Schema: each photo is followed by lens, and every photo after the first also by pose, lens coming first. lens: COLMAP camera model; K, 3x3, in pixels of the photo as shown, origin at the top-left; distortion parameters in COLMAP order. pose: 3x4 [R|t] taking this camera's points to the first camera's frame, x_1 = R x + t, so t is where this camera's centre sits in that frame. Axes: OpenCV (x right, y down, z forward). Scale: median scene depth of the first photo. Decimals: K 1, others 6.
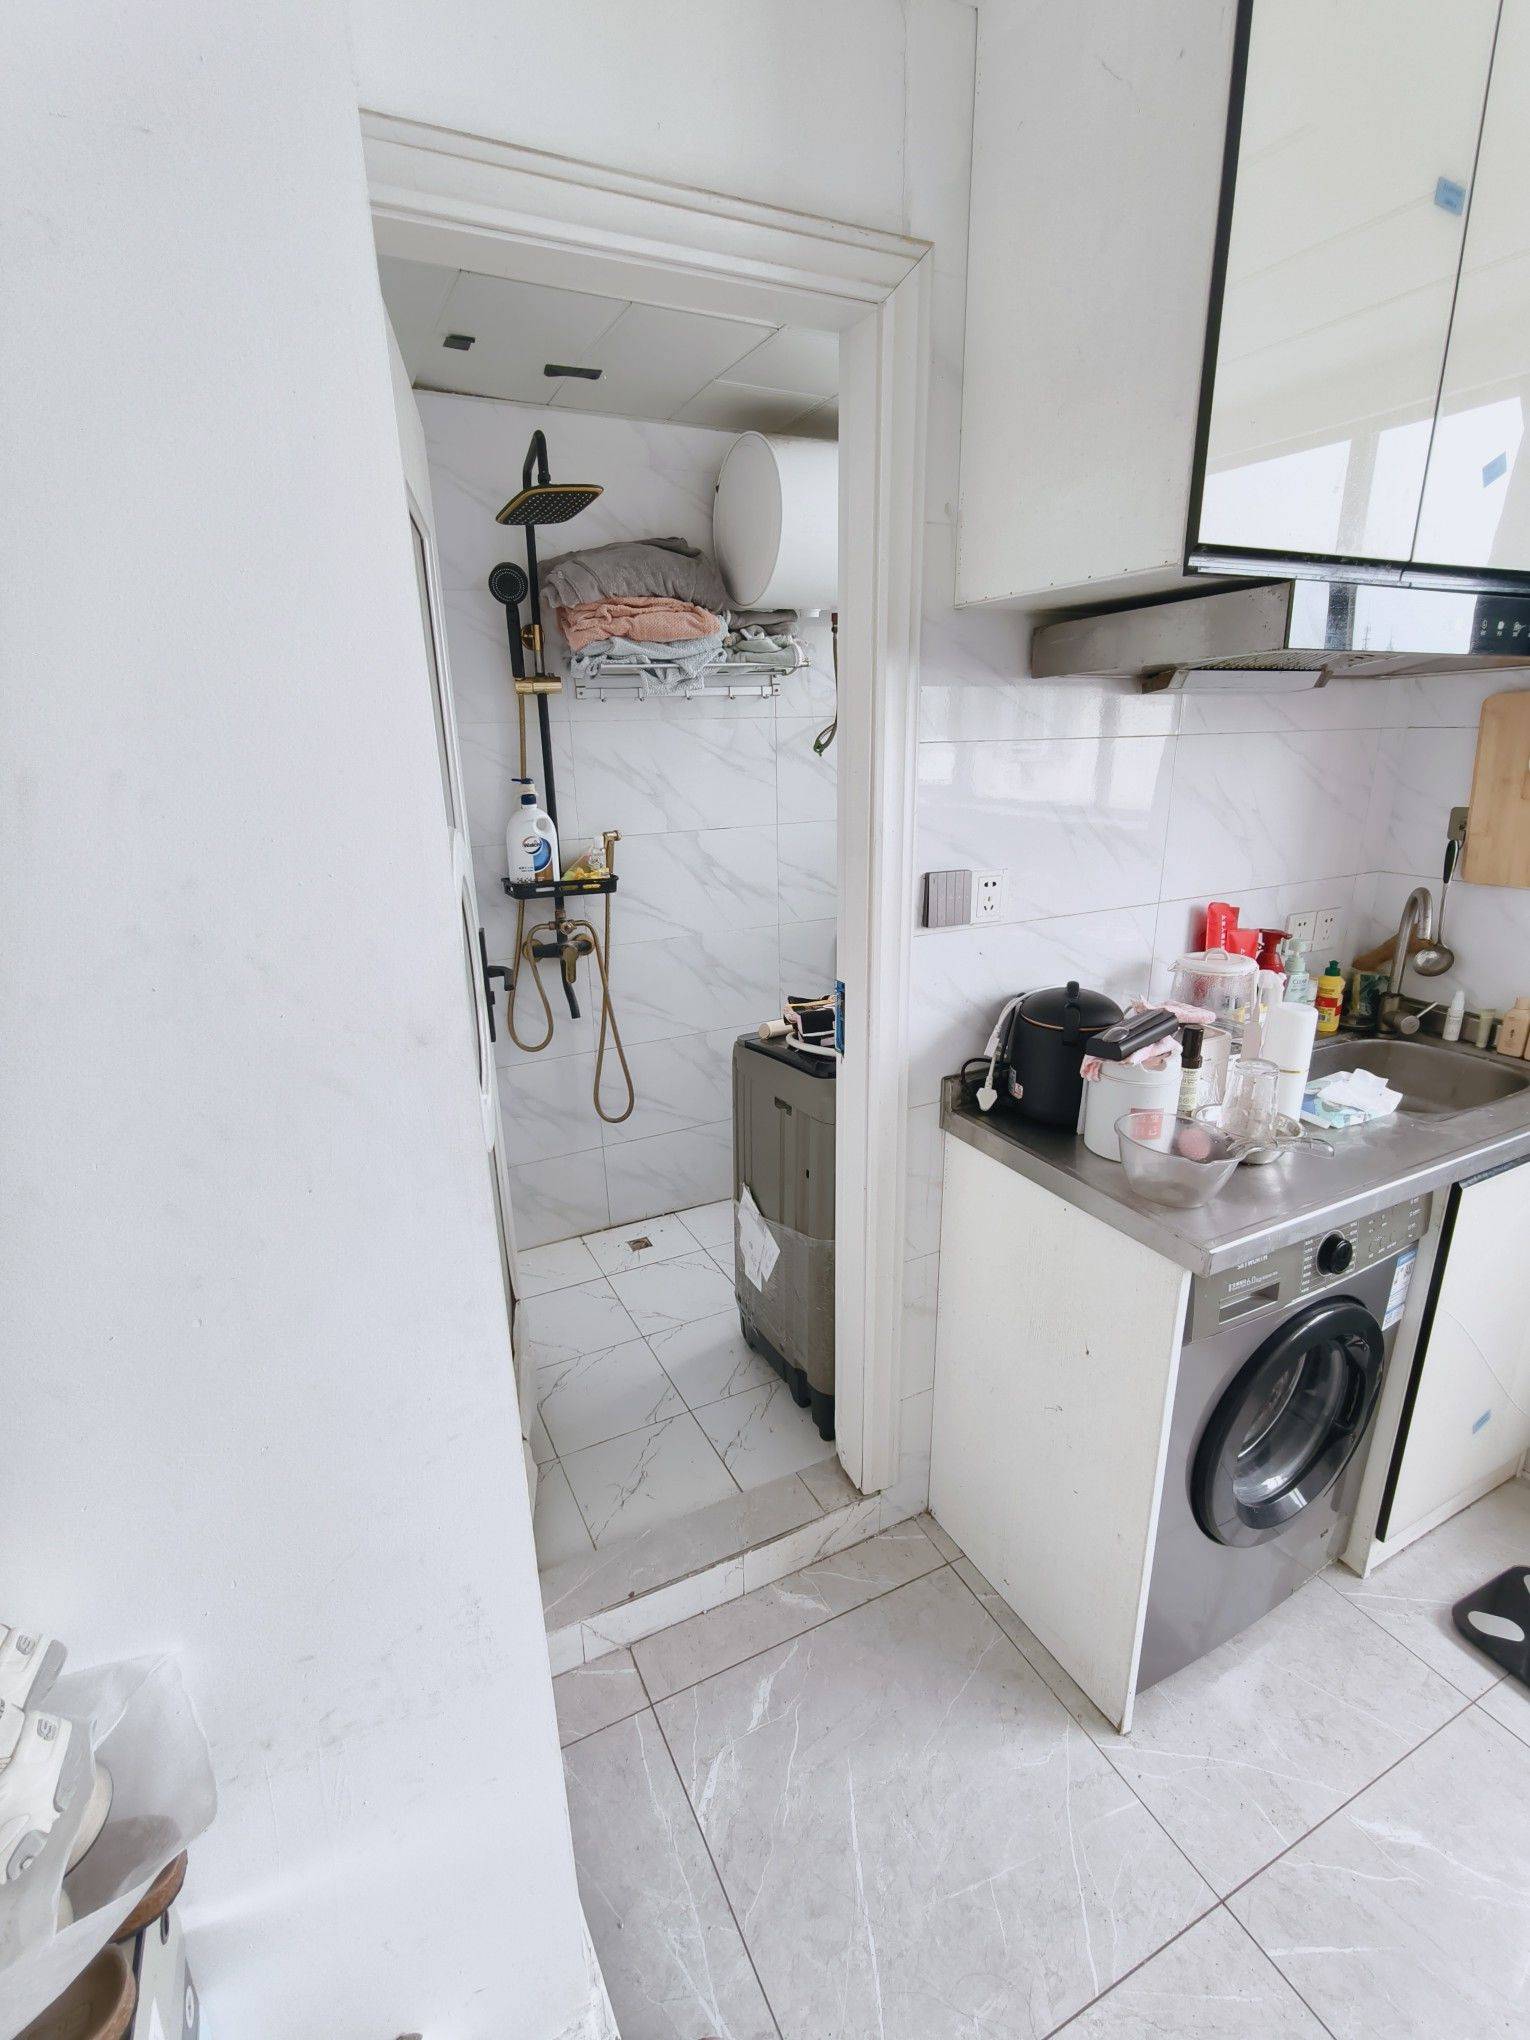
lens RADIAL K [[934.9, 0, 761.9], [0, 934.9, 1020.1], [0, 0, 1]] dist [0.002530, -0.002390]
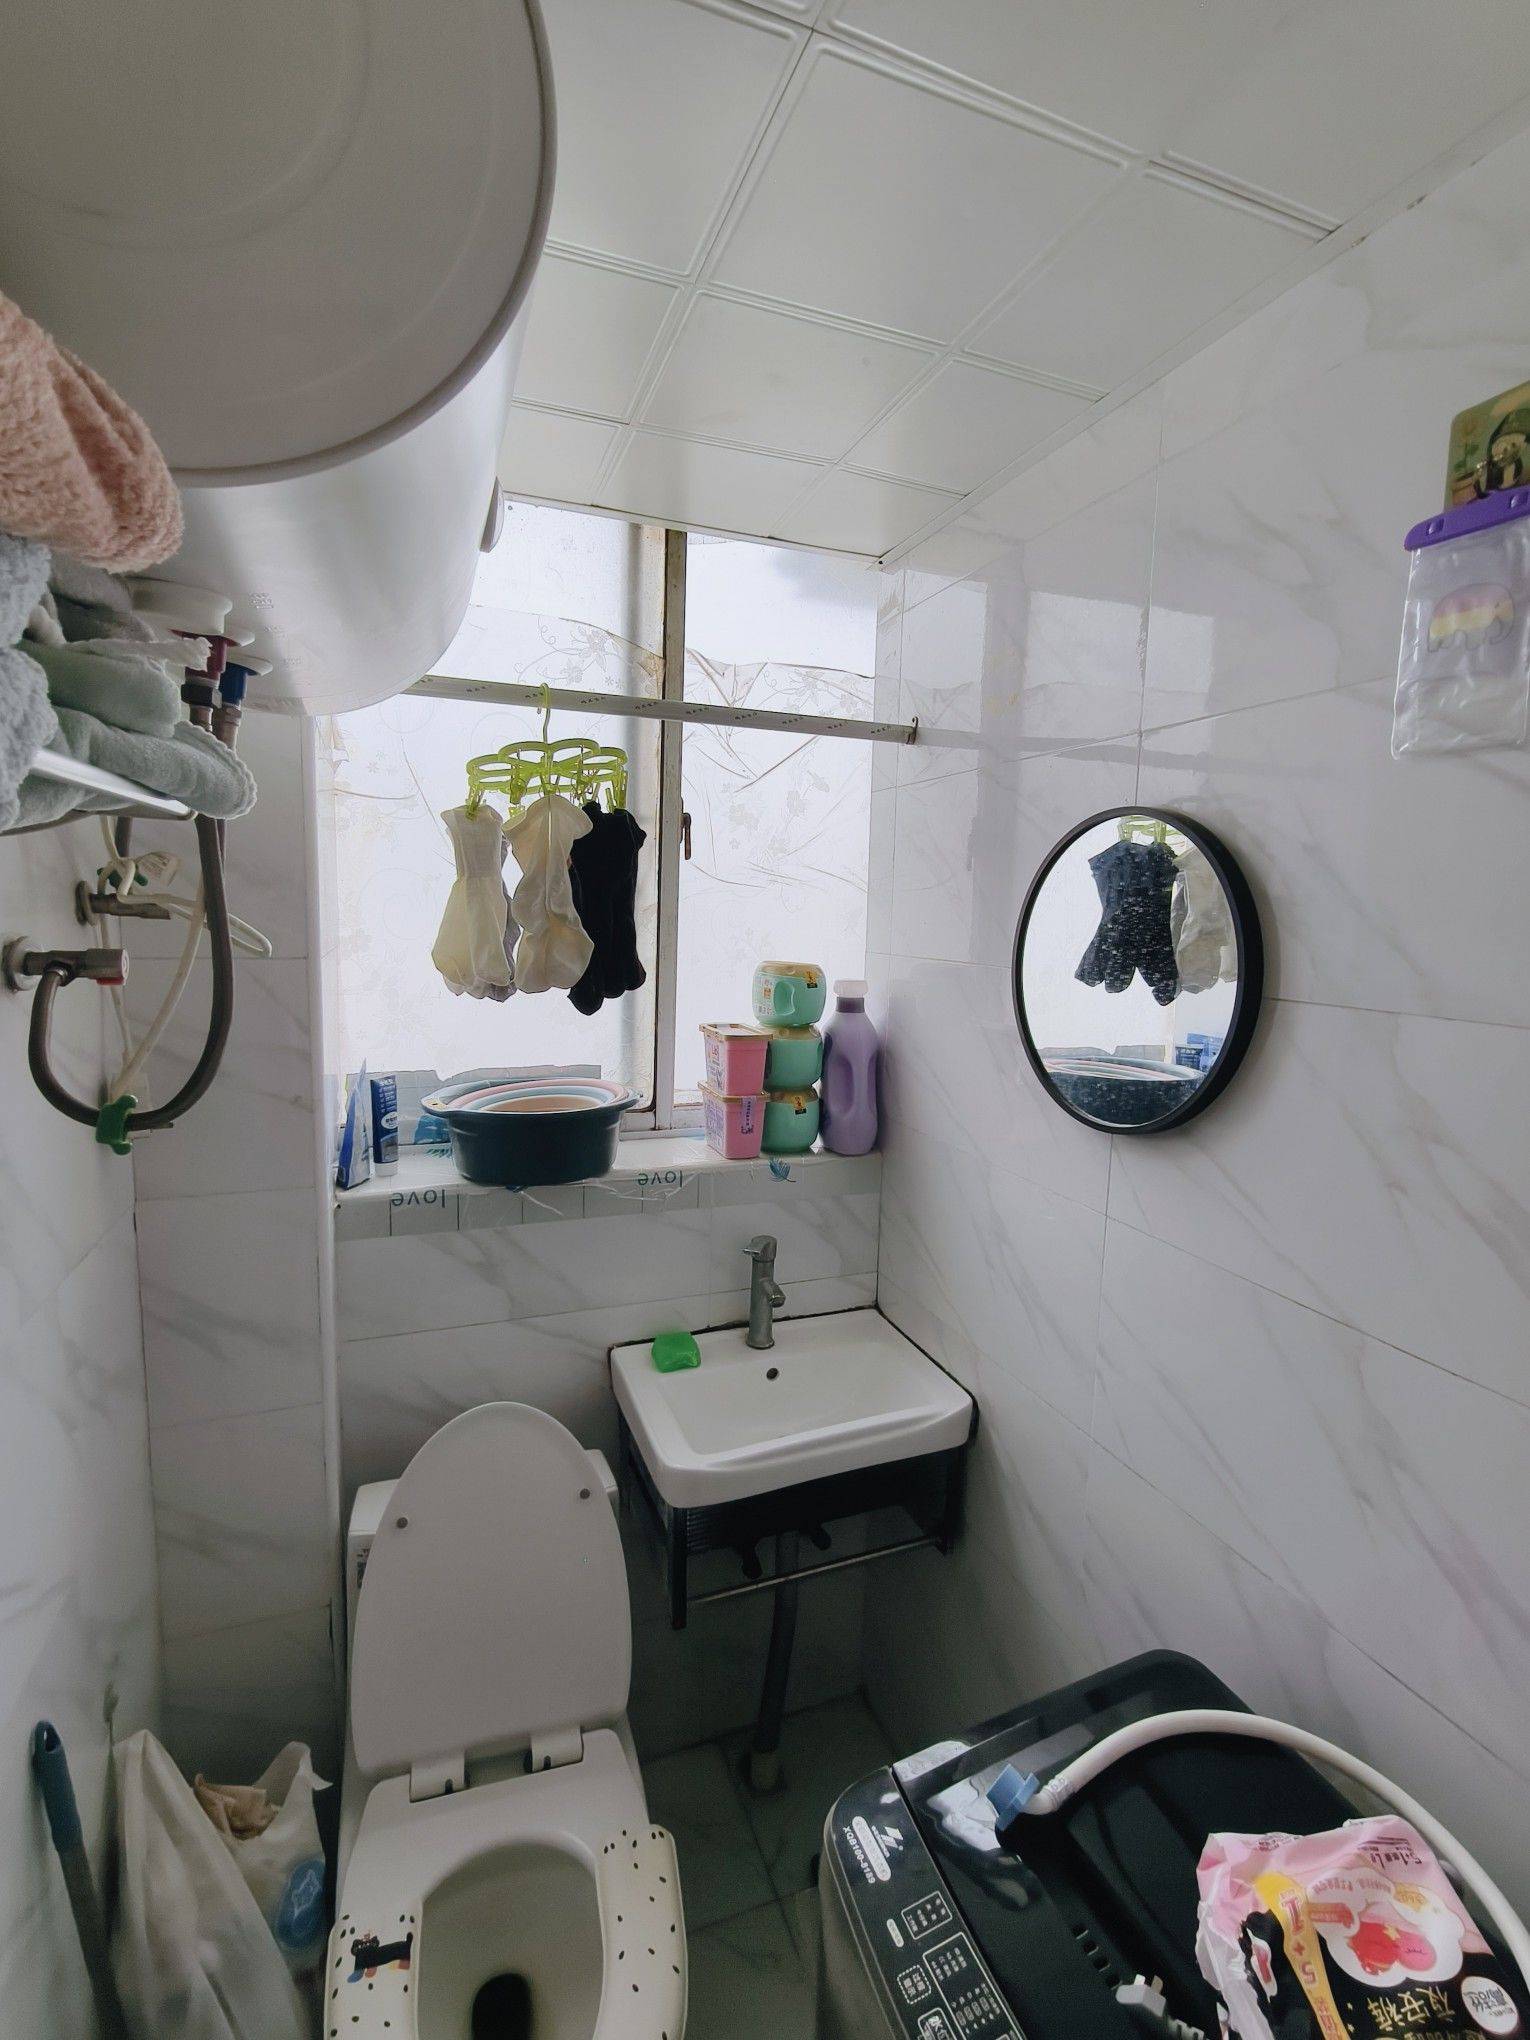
lens RADIAL K [[934.9, 0, 761.9], [0, 934.9, 1020.1], [0, 0, 1]] dist [0.002530, -0.002390]
pose [[0.107865, -0.097273, 0.989395, -0.184320], [0.273473, 0.959712, 0.064540, -0.318212], [-0.955813, 0.263611, 0.130121, 0.878317]]
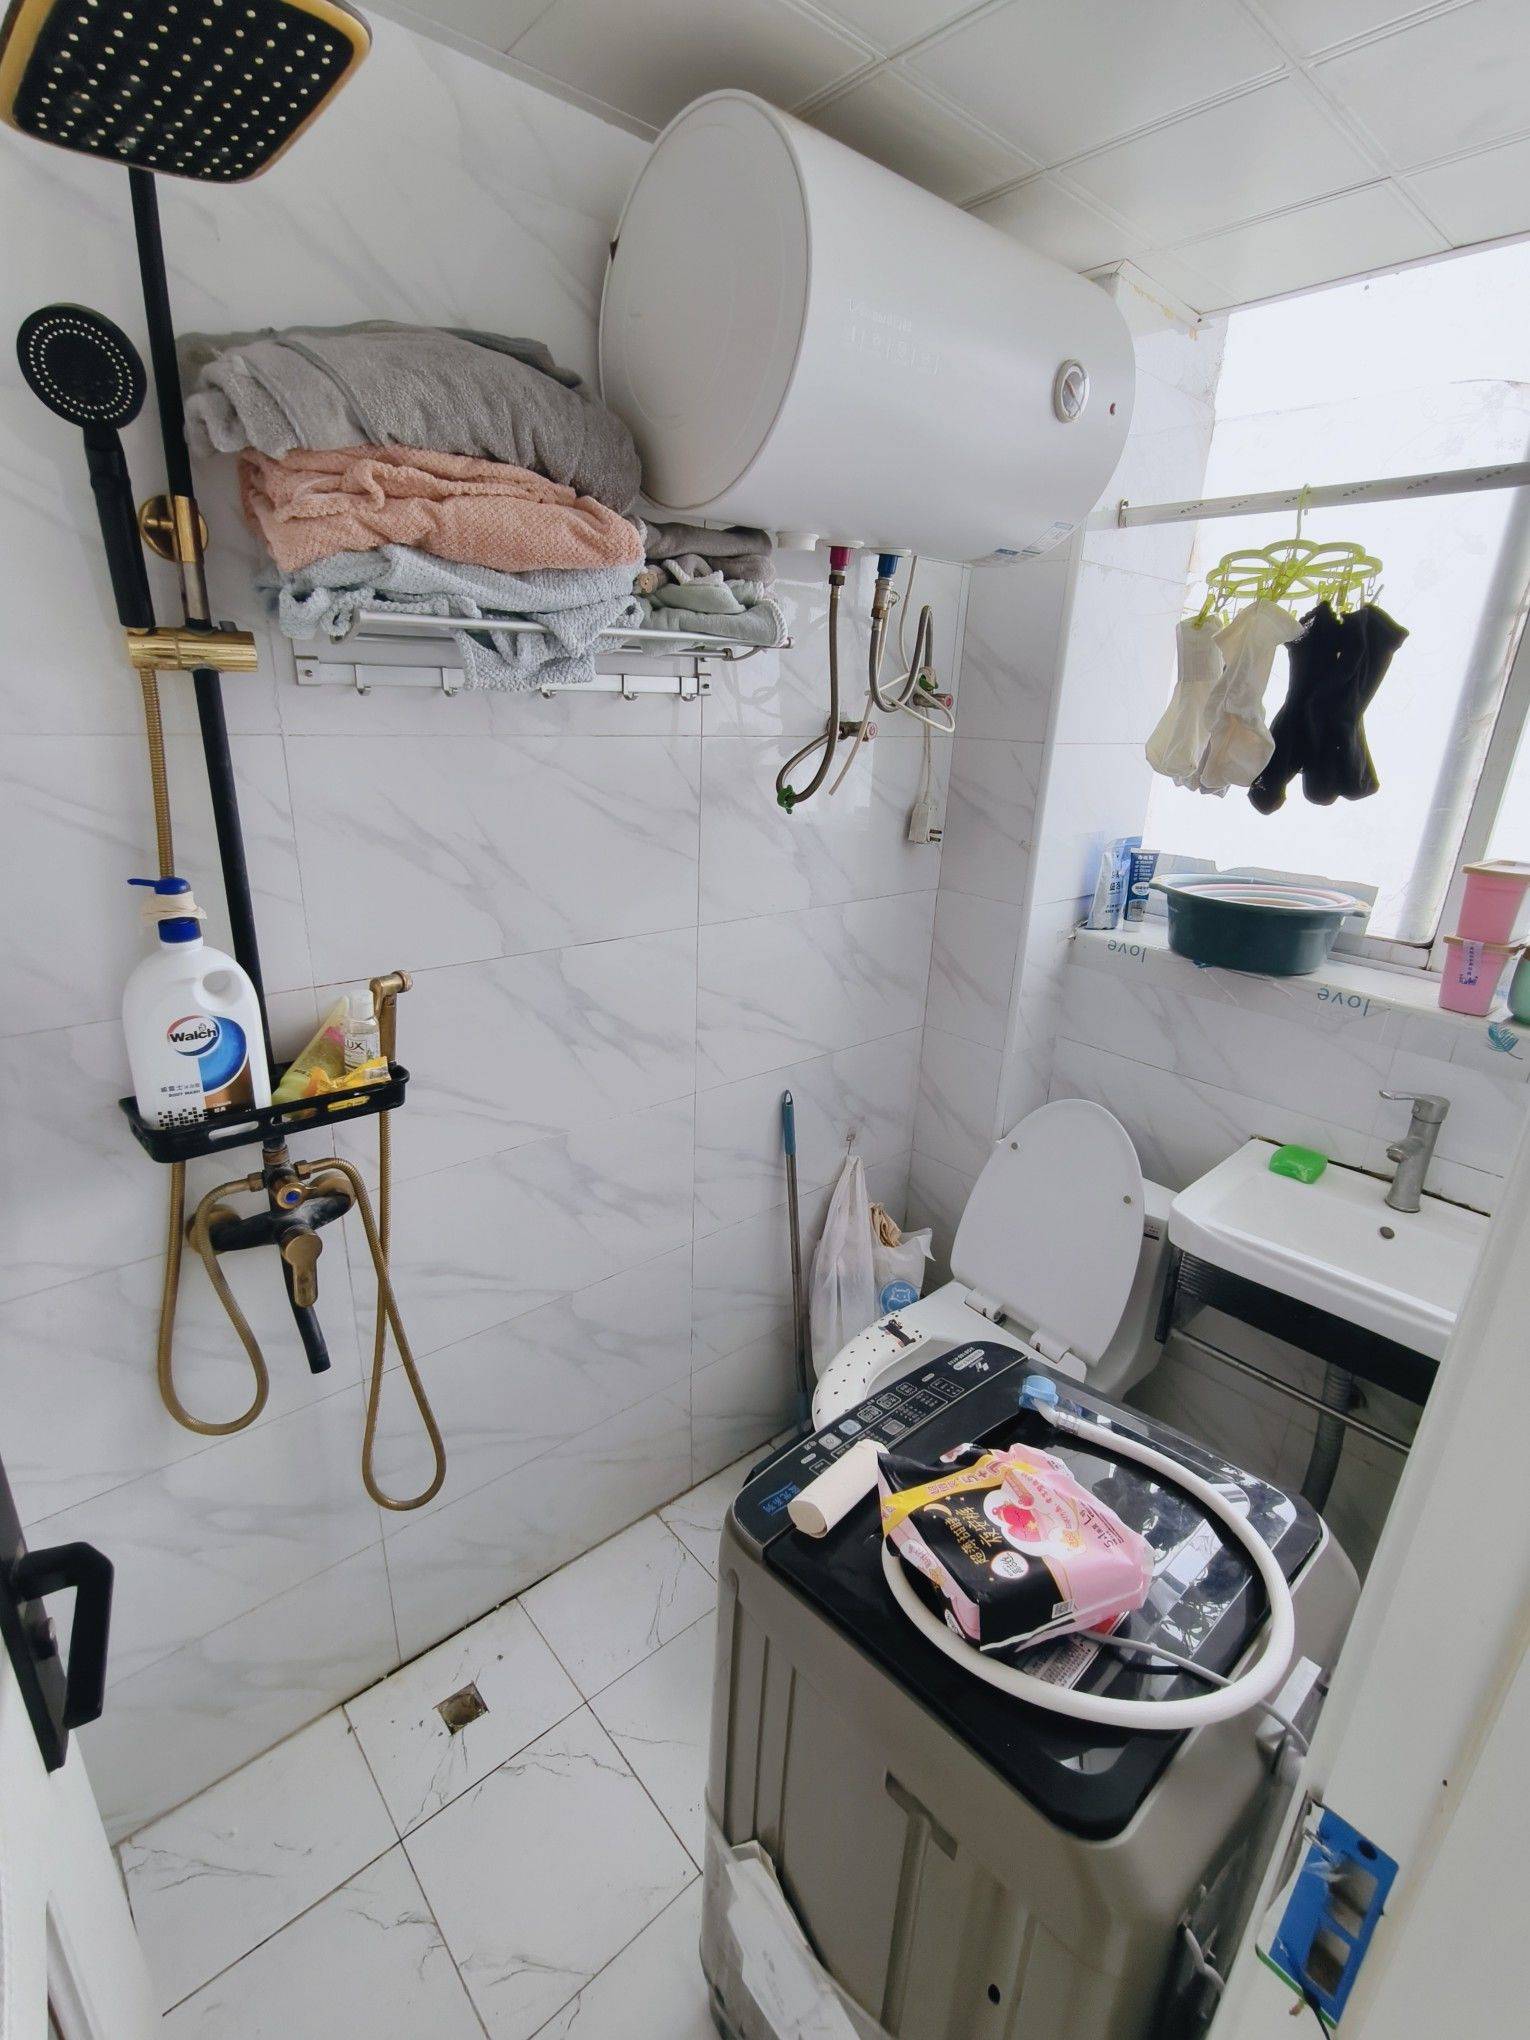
lens RADIAL K [[934.9, 0, 761.9], [0, 934.9, 1020.1], [0, 0, 1]] dist [0.002530, -0.002390]
pose [[0.967503, -0.026654, 0.251450, -0.103566], [0.018467, 0.999221, 0.034864, -0.200830], [-0.252183, -0.029088, 0.967242, 0.524022]]
